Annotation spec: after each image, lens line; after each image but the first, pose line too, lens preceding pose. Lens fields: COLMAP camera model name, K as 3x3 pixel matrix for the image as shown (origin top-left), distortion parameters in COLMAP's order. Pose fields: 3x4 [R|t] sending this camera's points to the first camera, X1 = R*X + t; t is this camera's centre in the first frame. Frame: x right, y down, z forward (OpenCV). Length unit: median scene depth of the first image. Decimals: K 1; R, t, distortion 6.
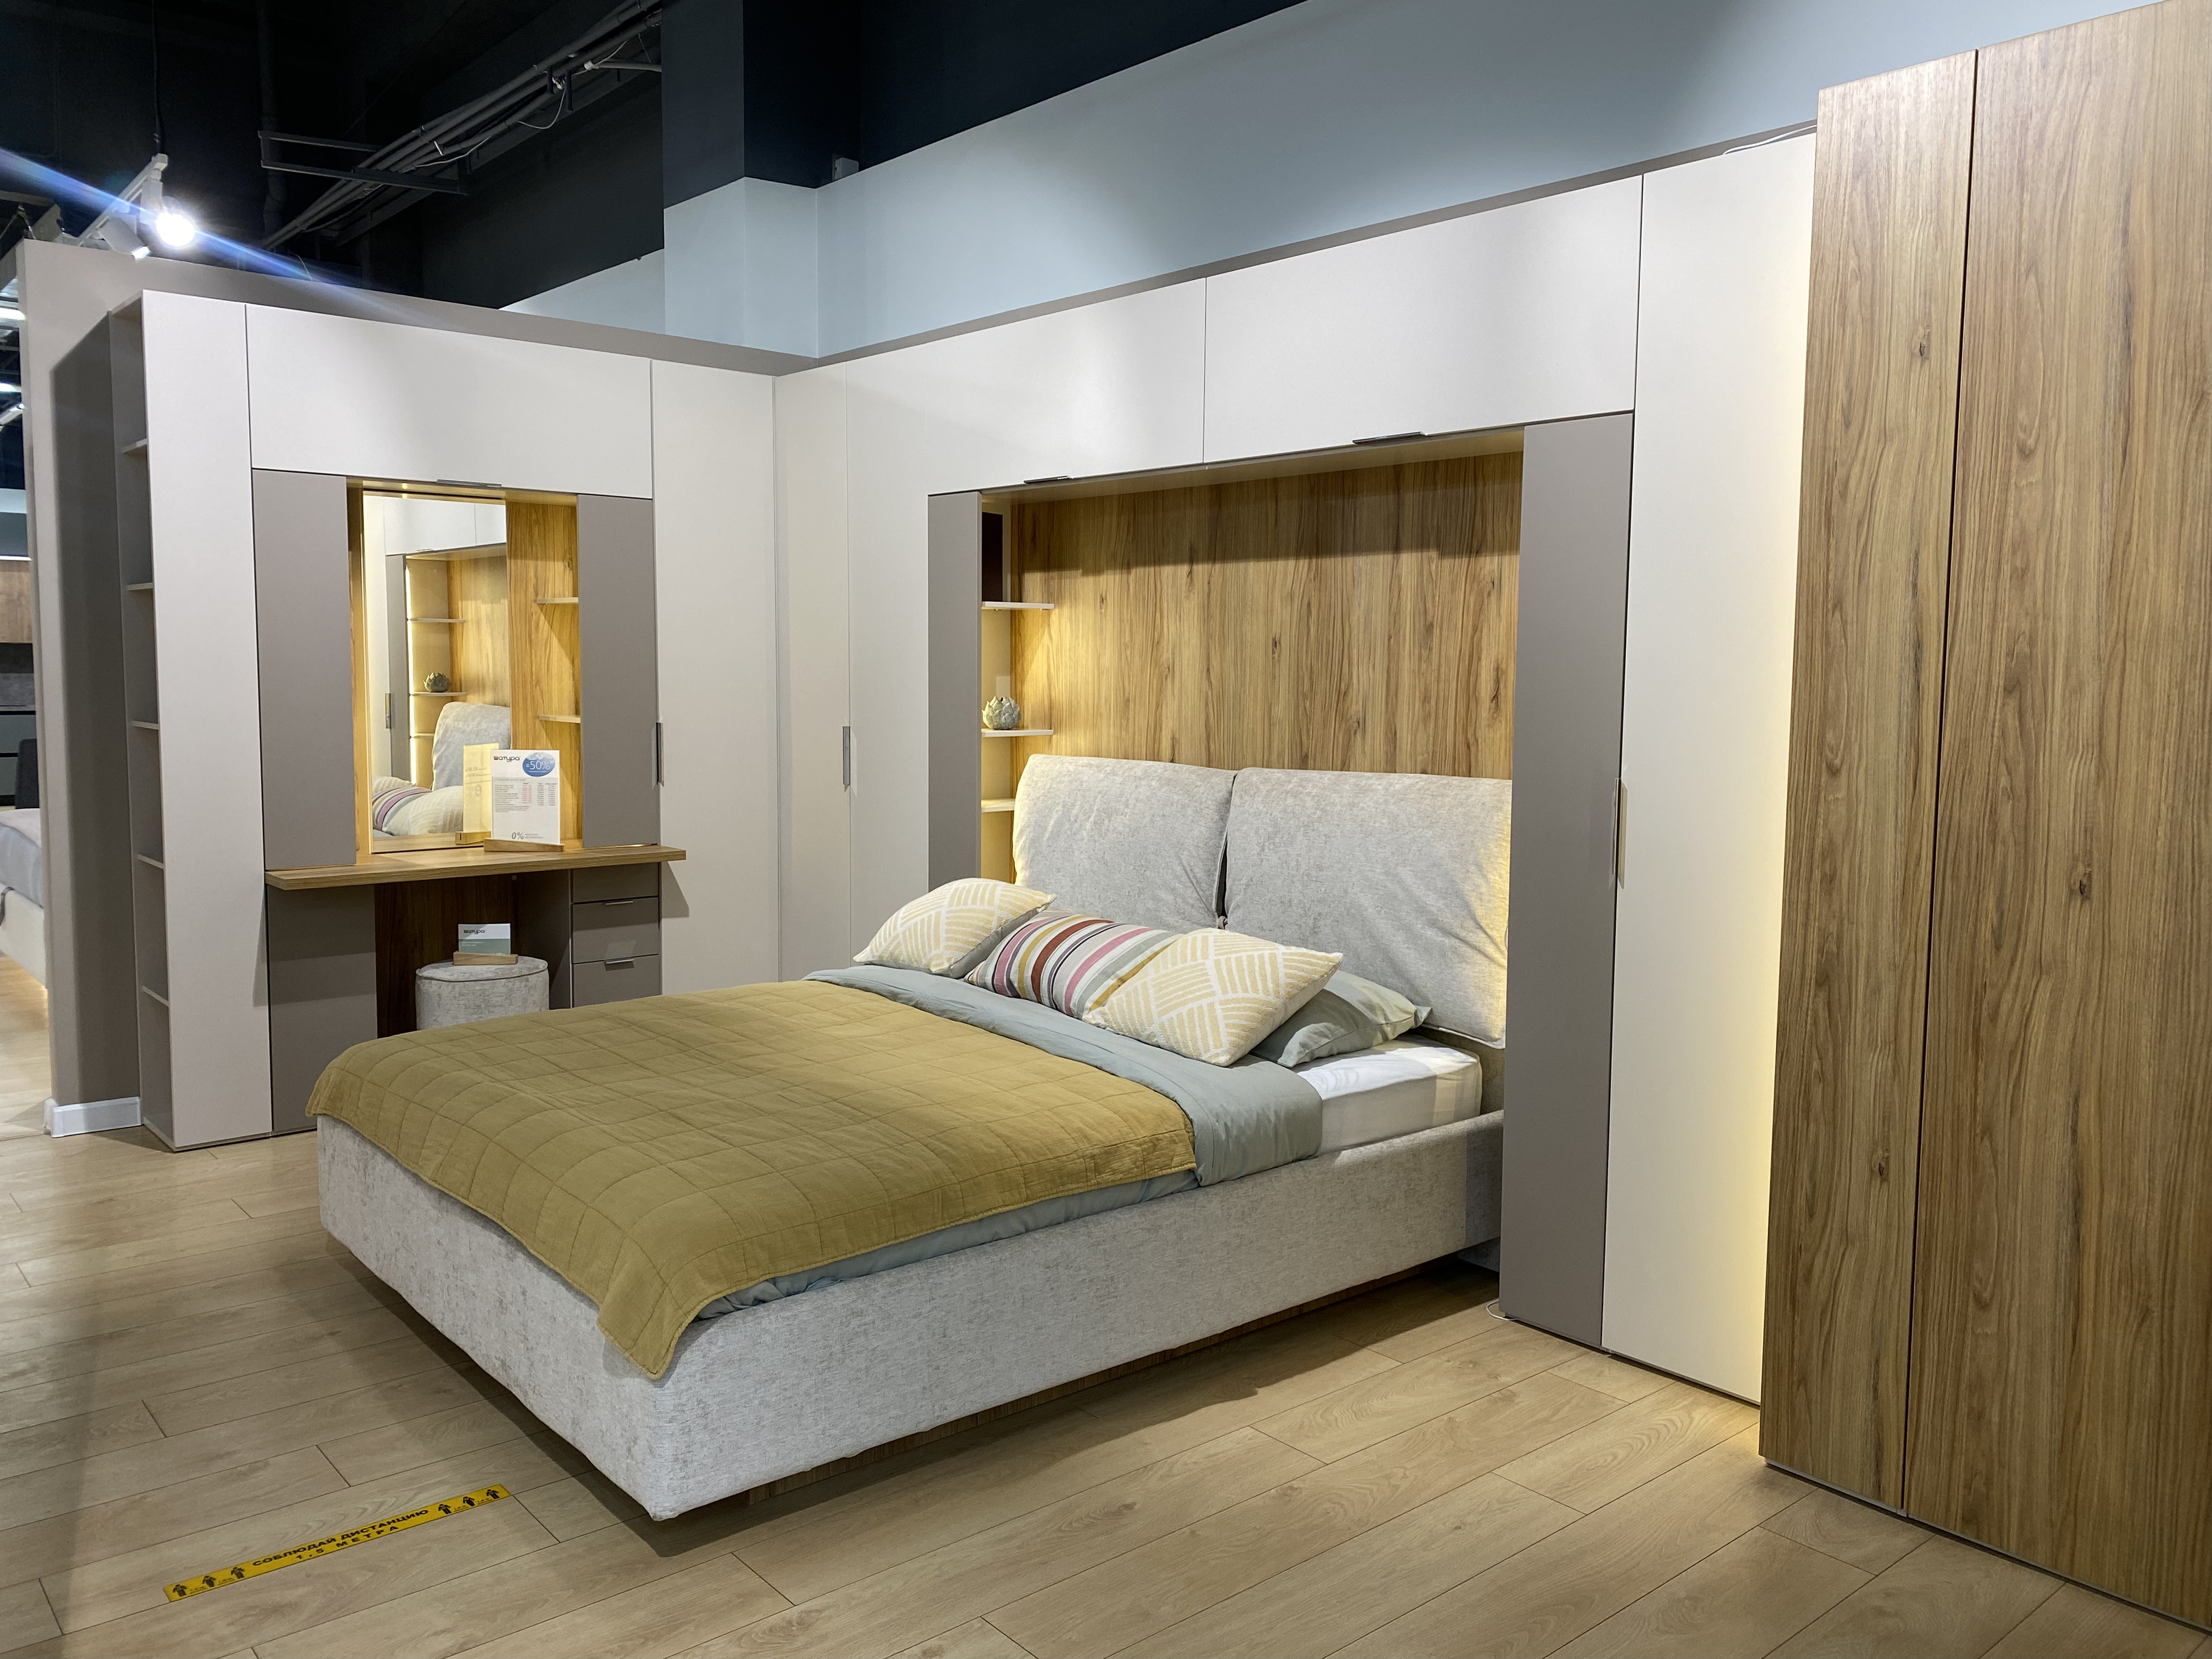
lens RADIAL K [[1694.6, 0, 1106.0], [0, 1694.6, 829.5], [0, 0, 1]] dist [0.050822, -0.059337]
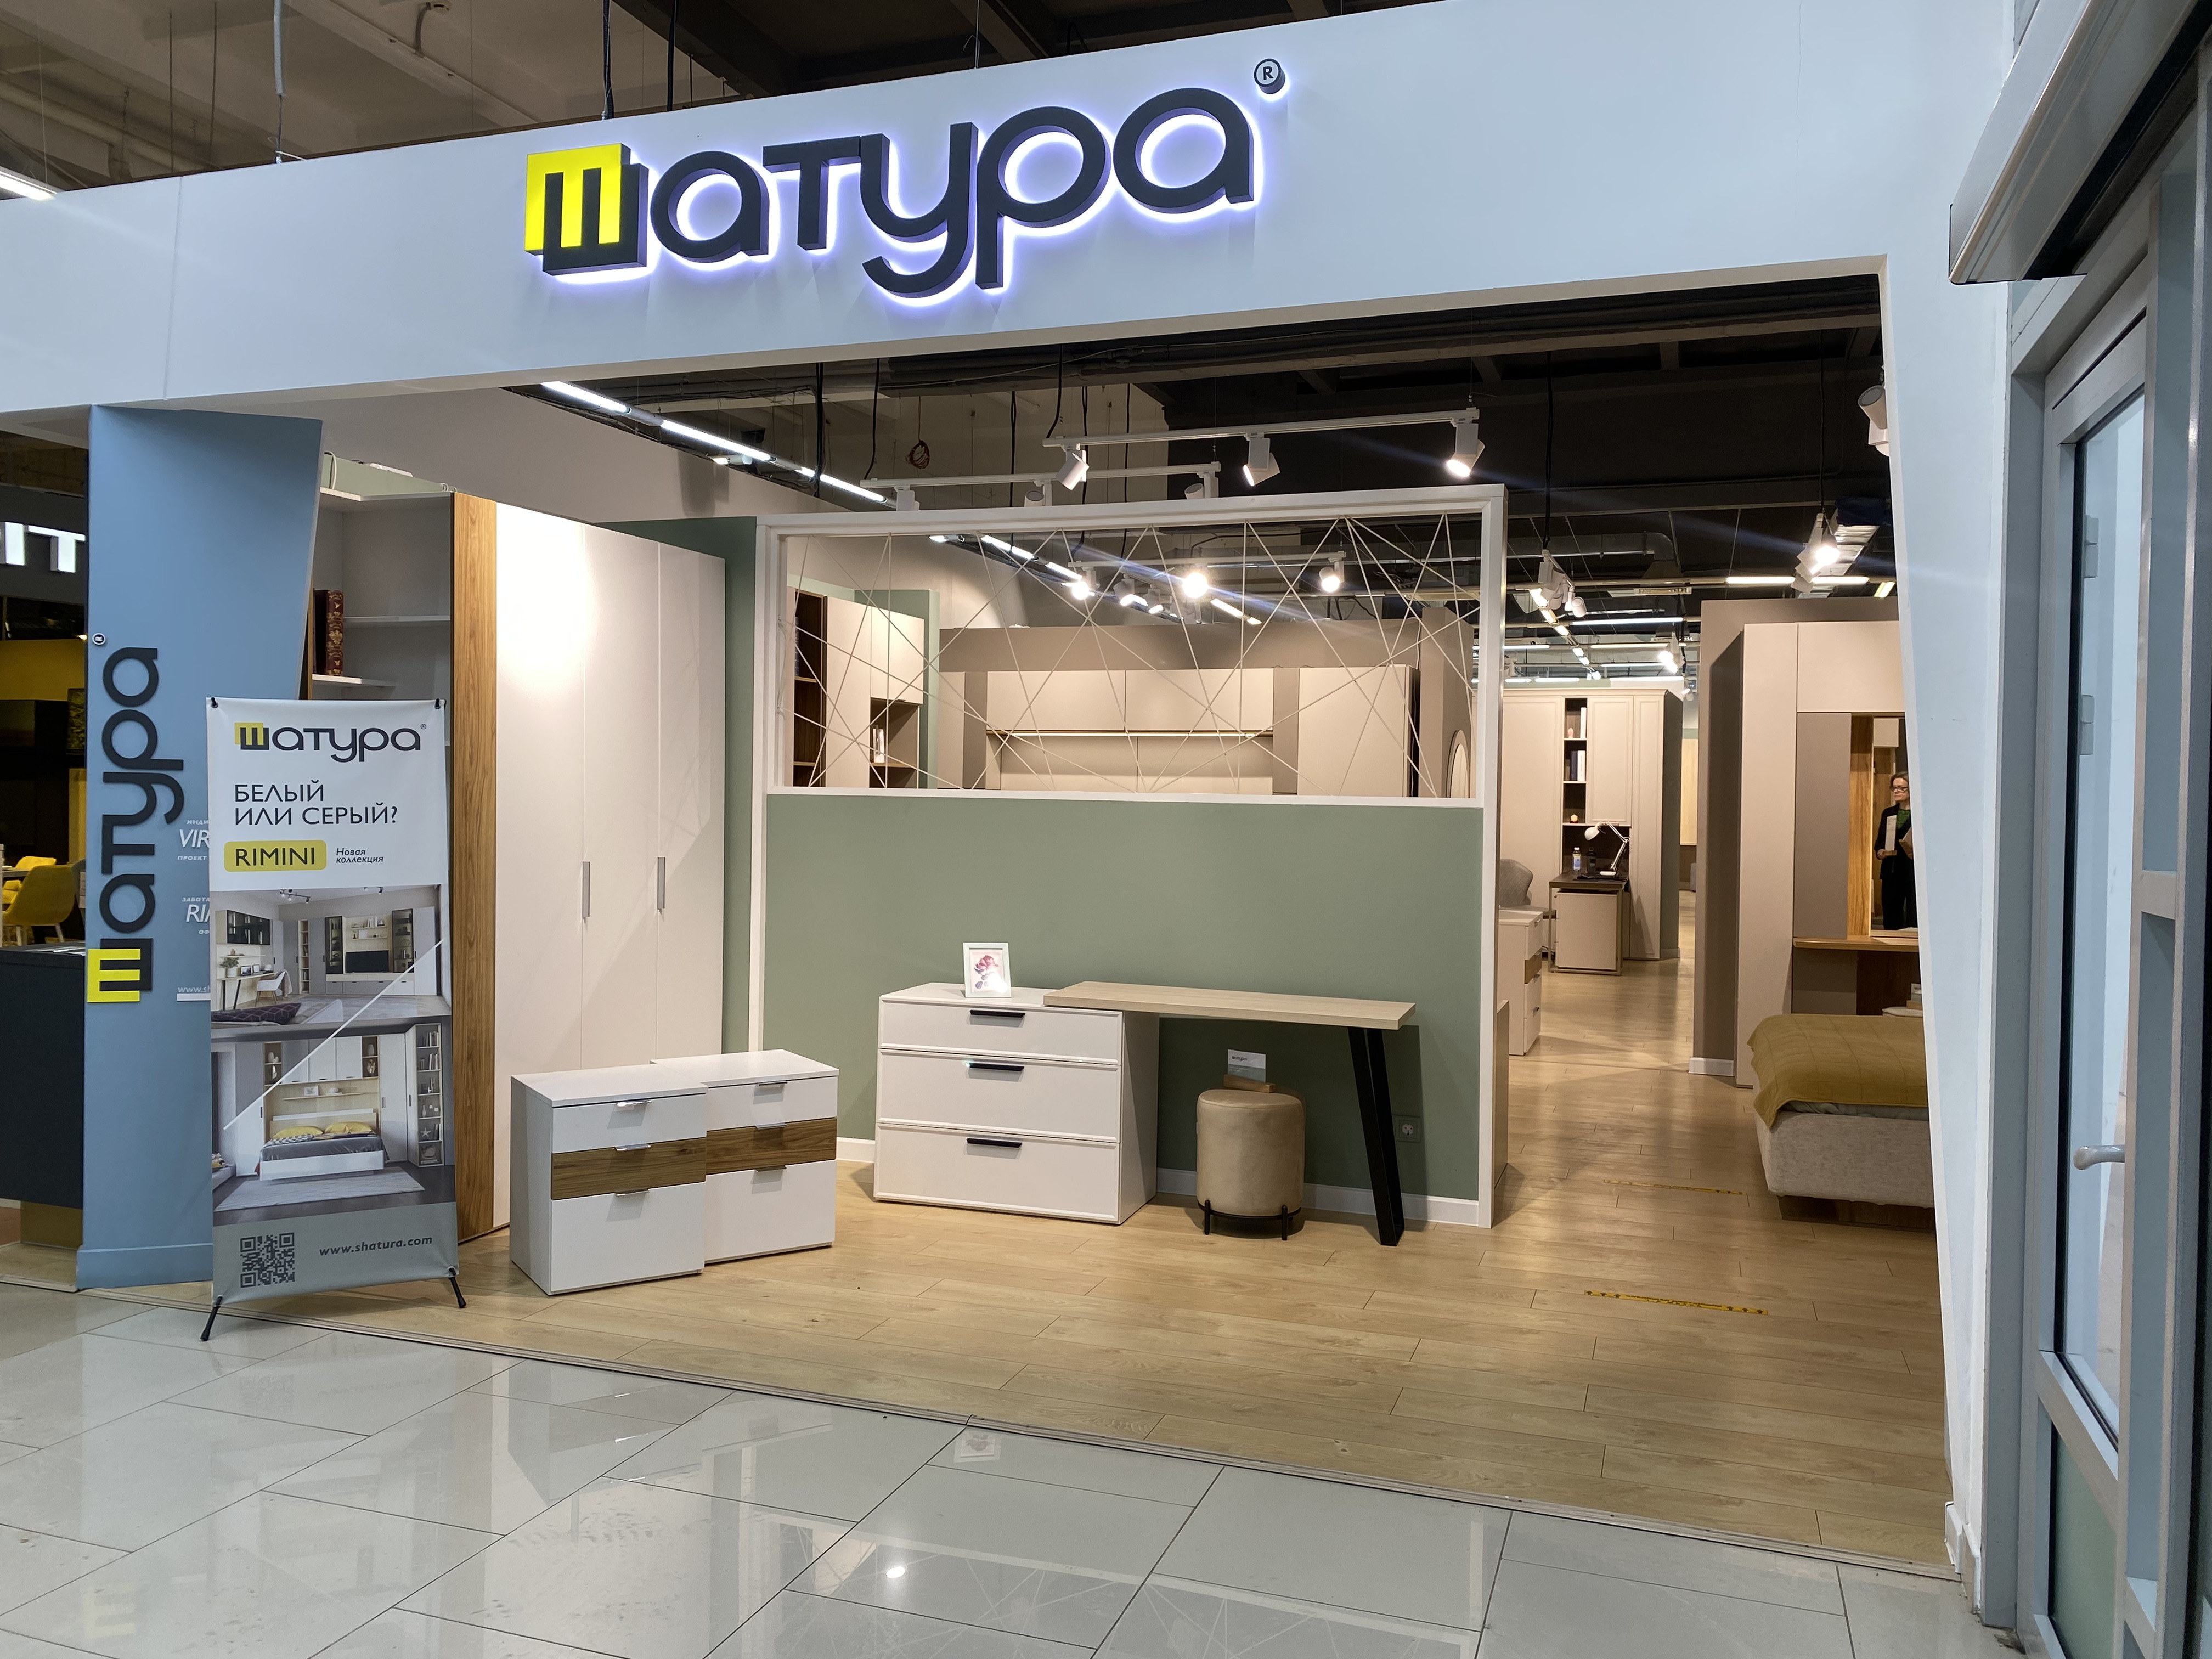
lens RADIAL K [[1694.6, 0, 1106.0], [0, 1694.6, 829.5], [0, 0, 1]] dist [0.050822, -0.059337]
pose [[0.509742, 0.012347, -0.860239, 0.686645], [-0.090602, 0.995107, -0.039404, 0.049883], [0.855543, 0.098025, 0.508367, -0.535714]]
